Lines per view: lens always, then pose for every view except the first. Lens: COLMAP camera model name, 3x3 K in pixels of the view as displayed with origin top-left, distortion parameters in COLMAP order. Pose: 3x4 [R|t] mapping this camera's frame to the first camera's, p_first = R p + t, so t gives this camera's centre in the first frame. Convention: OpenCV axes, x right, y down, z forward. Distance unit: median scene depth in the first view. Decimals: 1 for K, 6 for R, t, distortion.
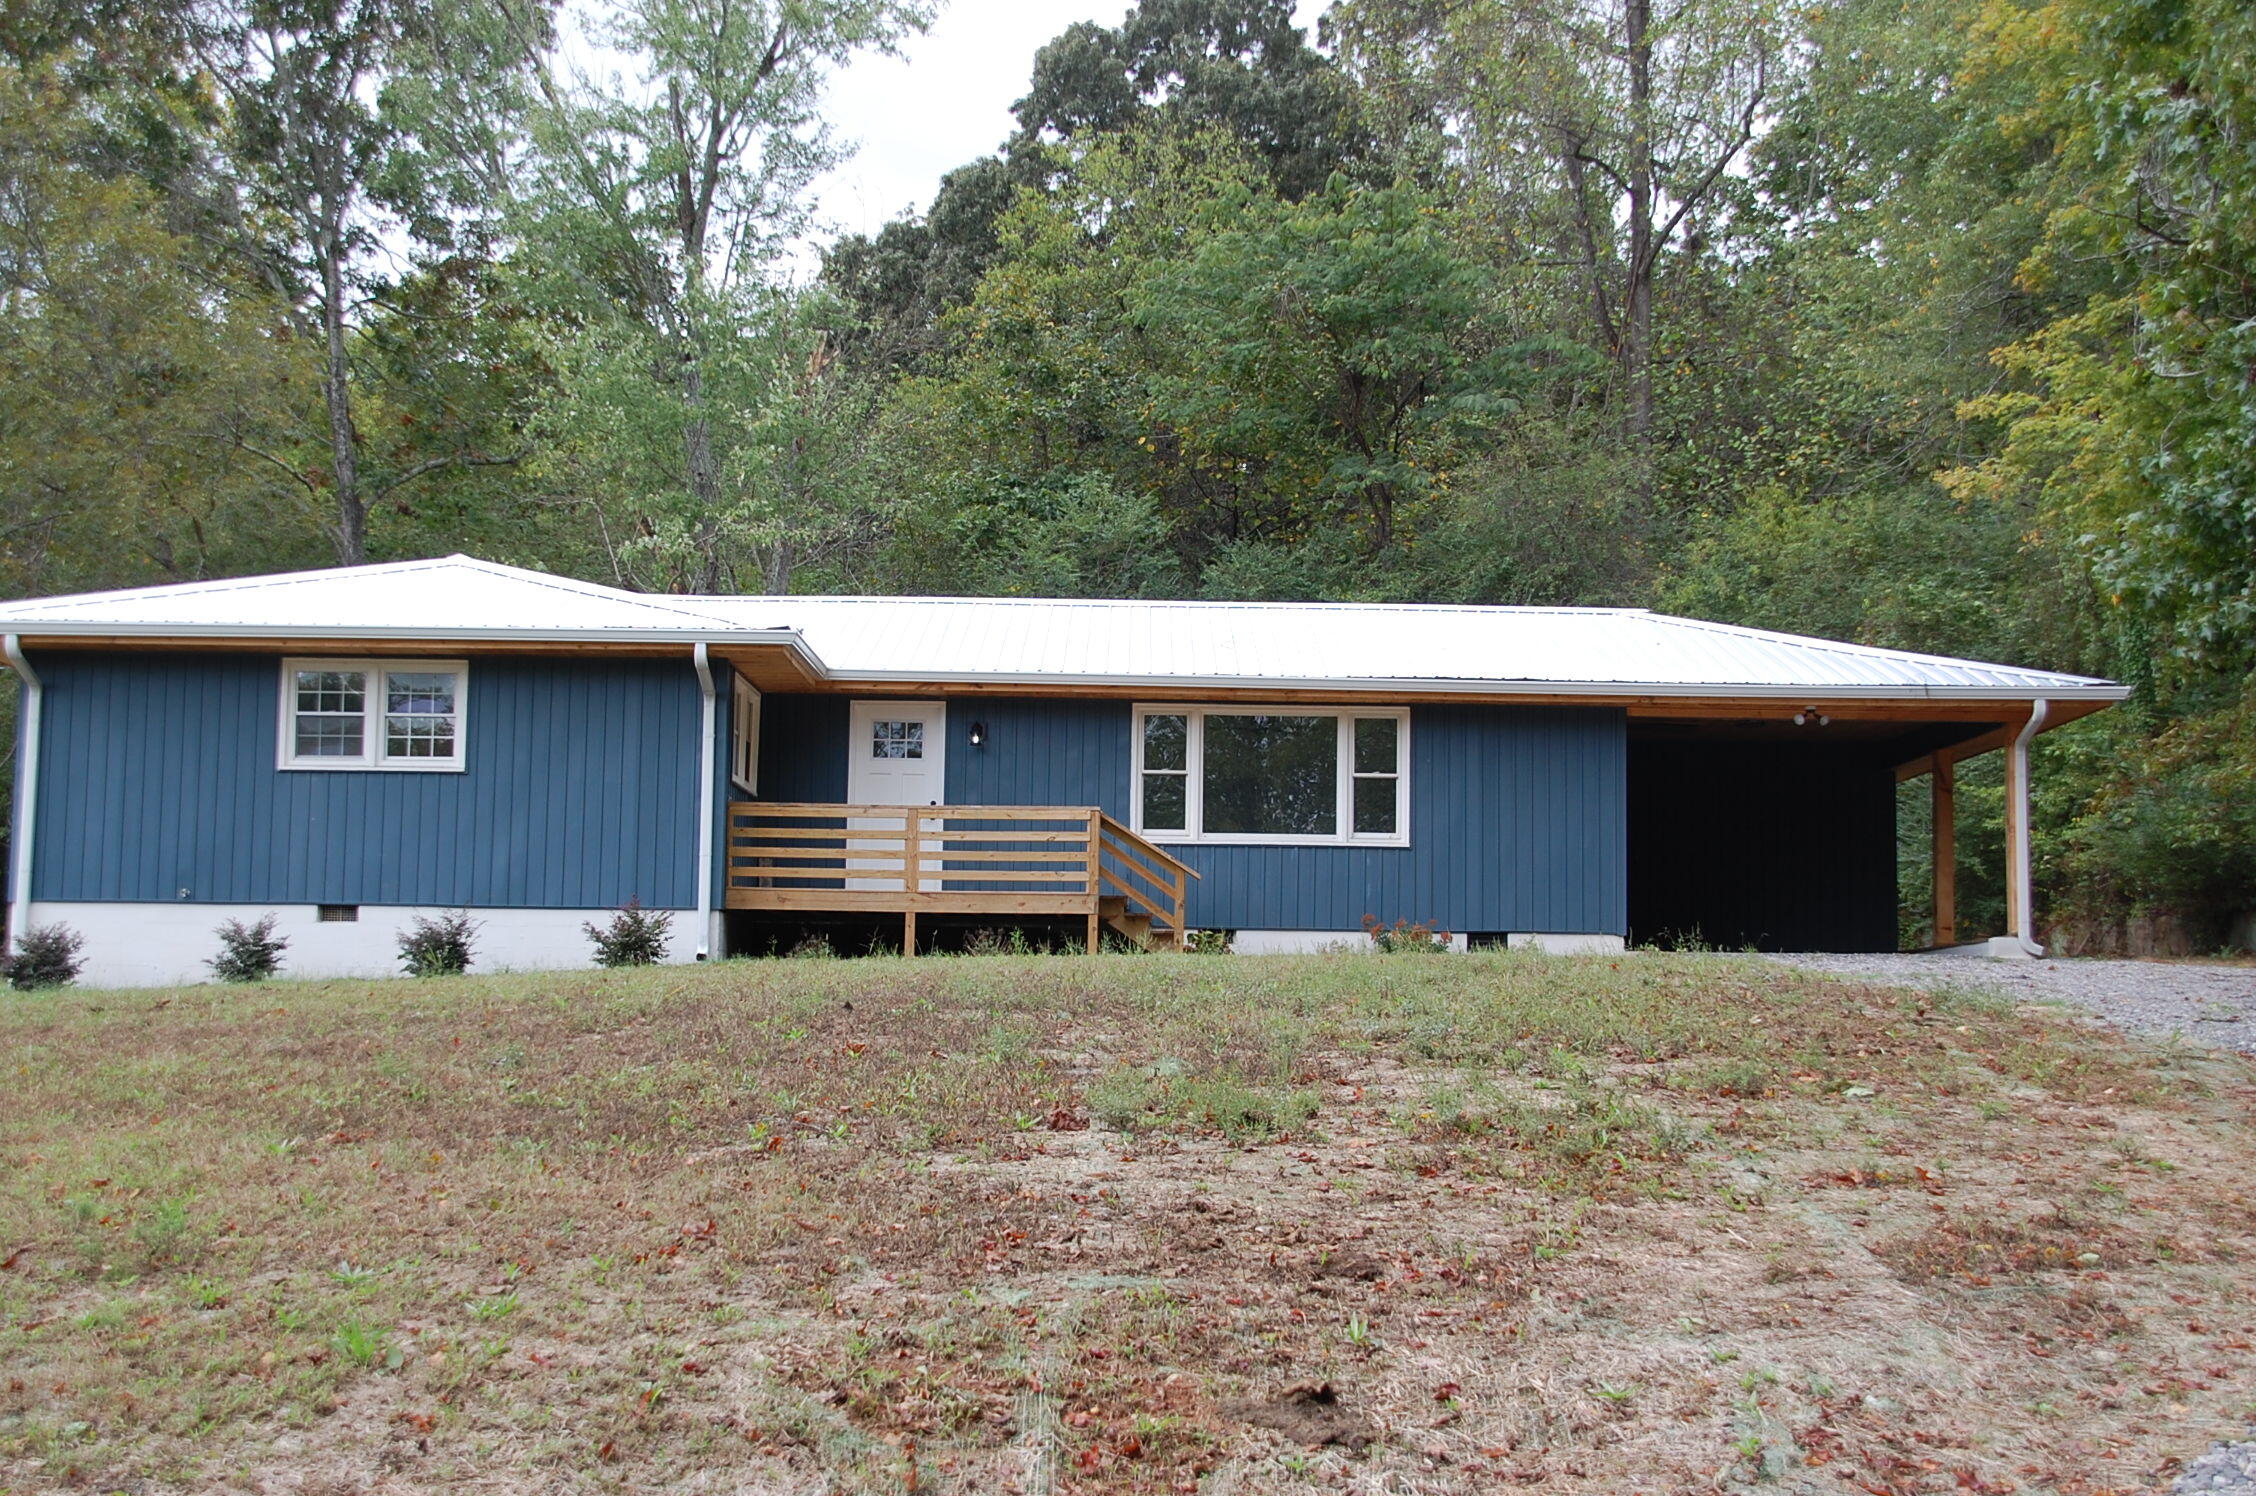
lens RADIAL K [[2944.3, 0, 1117.9], [0, 2944.3, 747.2], [0, 0, 1]] dist [0.109294, 0.000000]
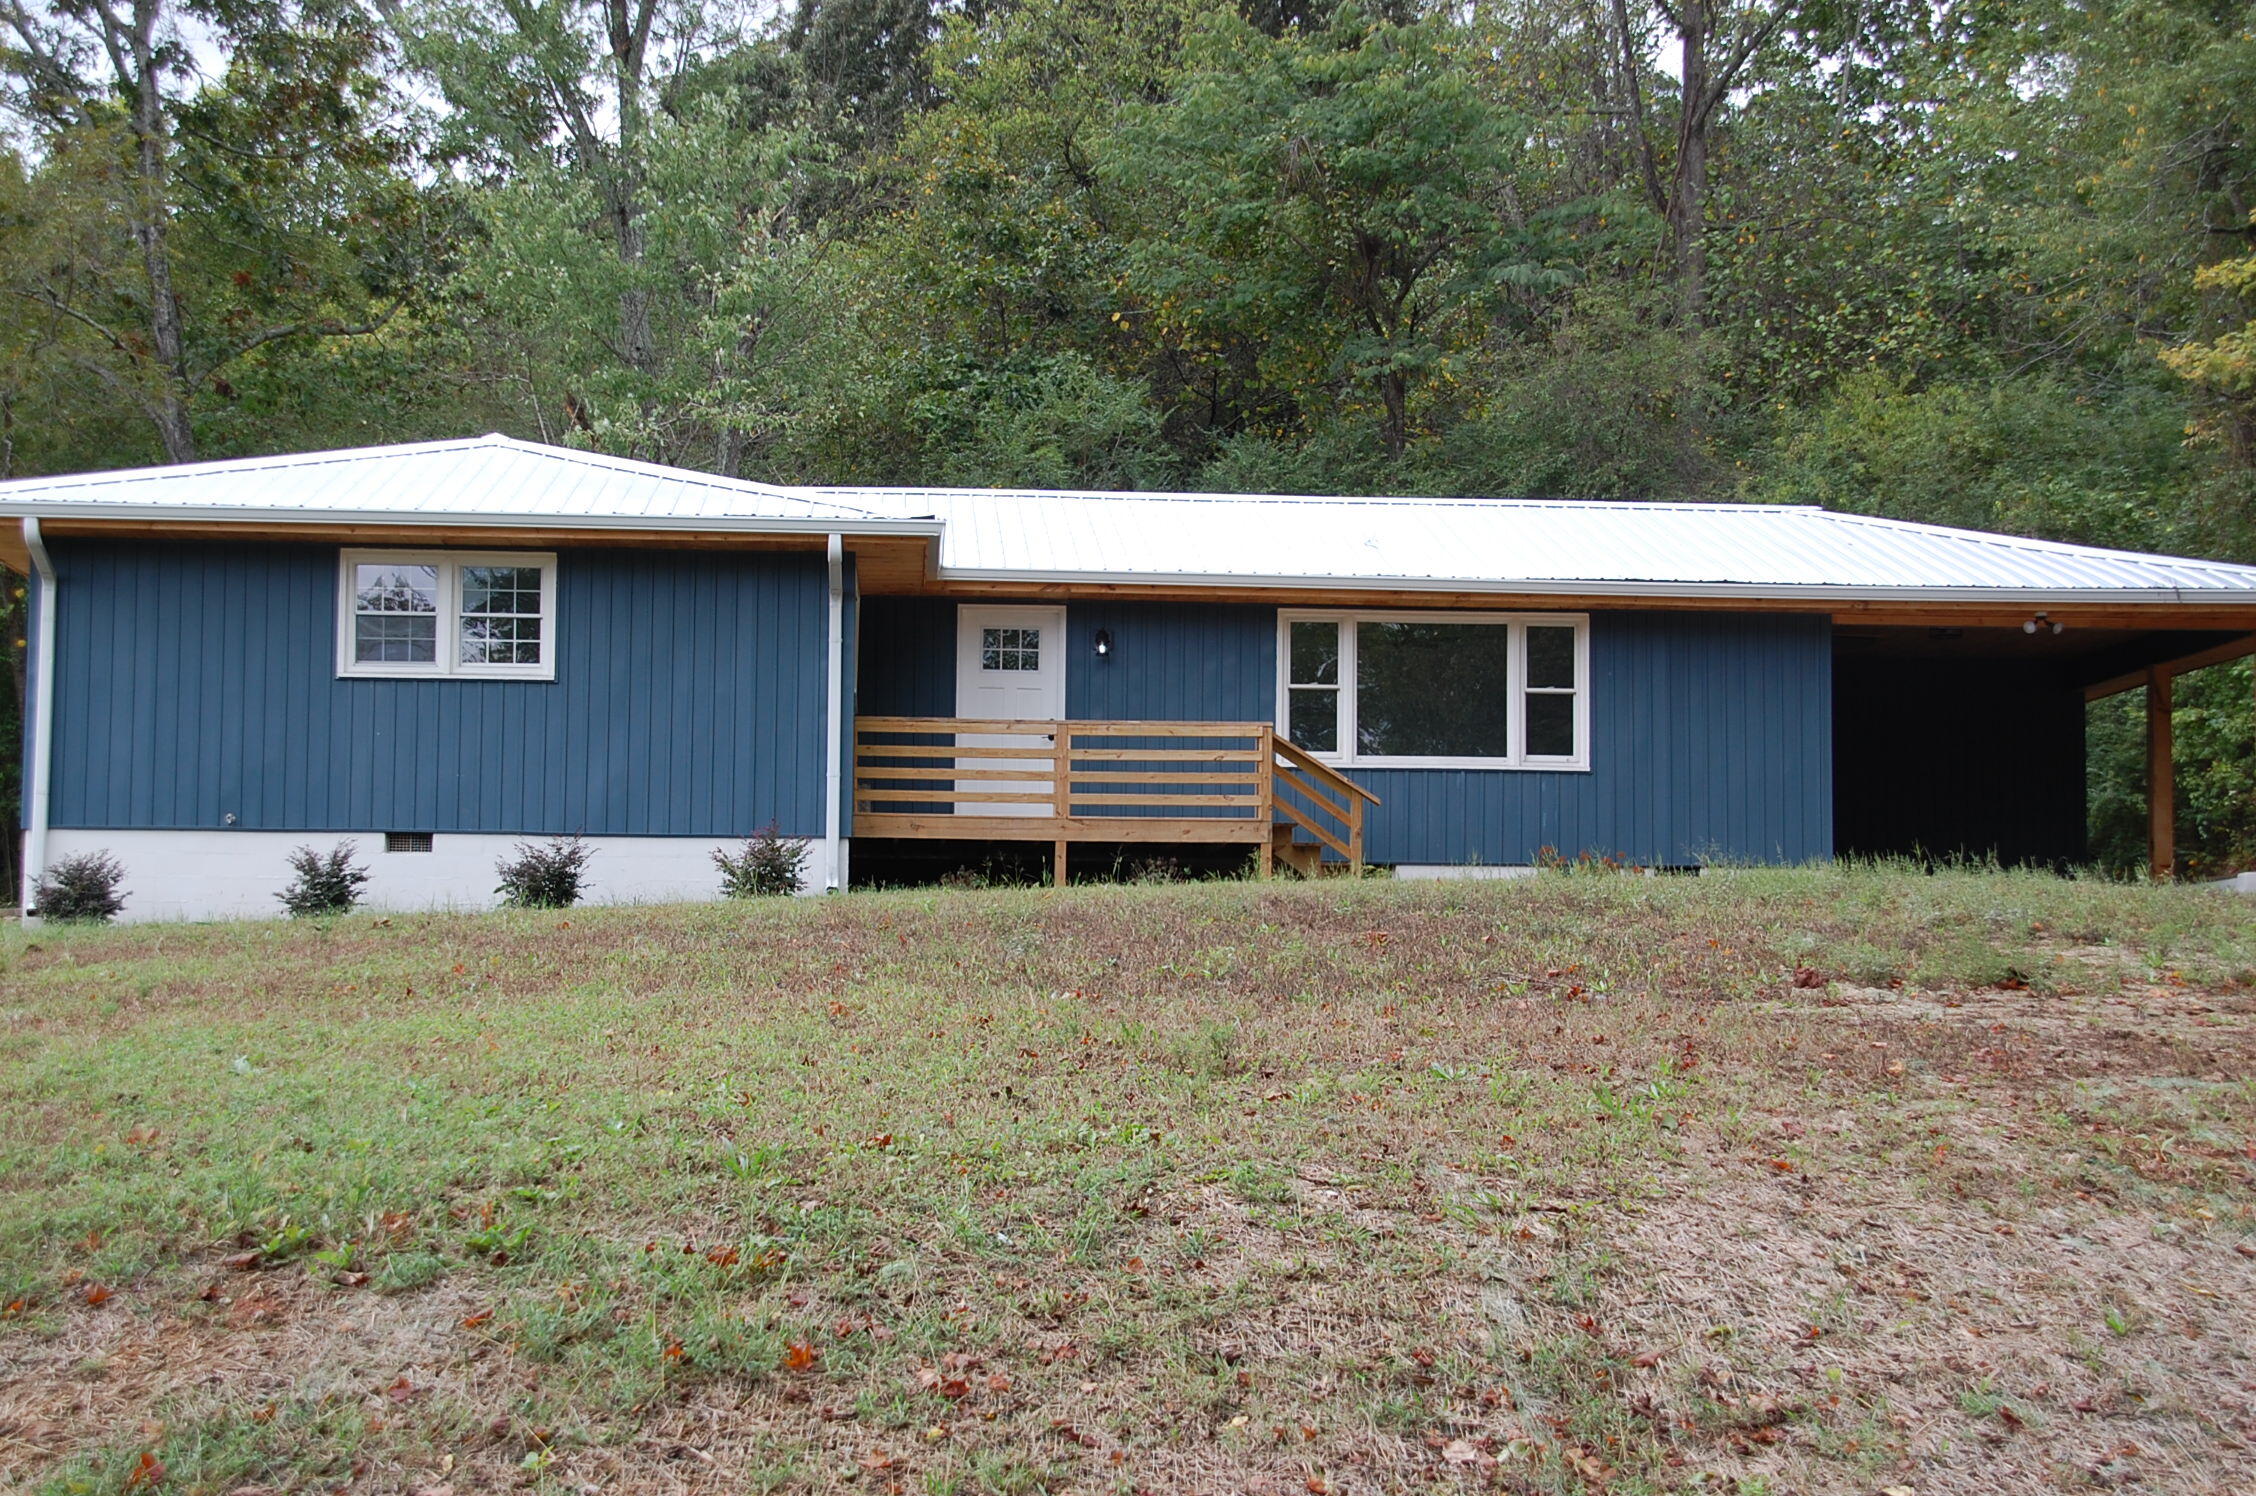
lens RADIAL K [[3540.4, 0, 1137.8], [0, 3540.4, 741.4], [0, 0, 1]] dist [0.269982, 0.000000]
pose [[0.997350, 0.000733, 0.072746, -0.114286], [-0.001671, 0.999916, 0.012836, 0.011356], [-0.072731, -0.012923, 0.997268, -0.058131]]
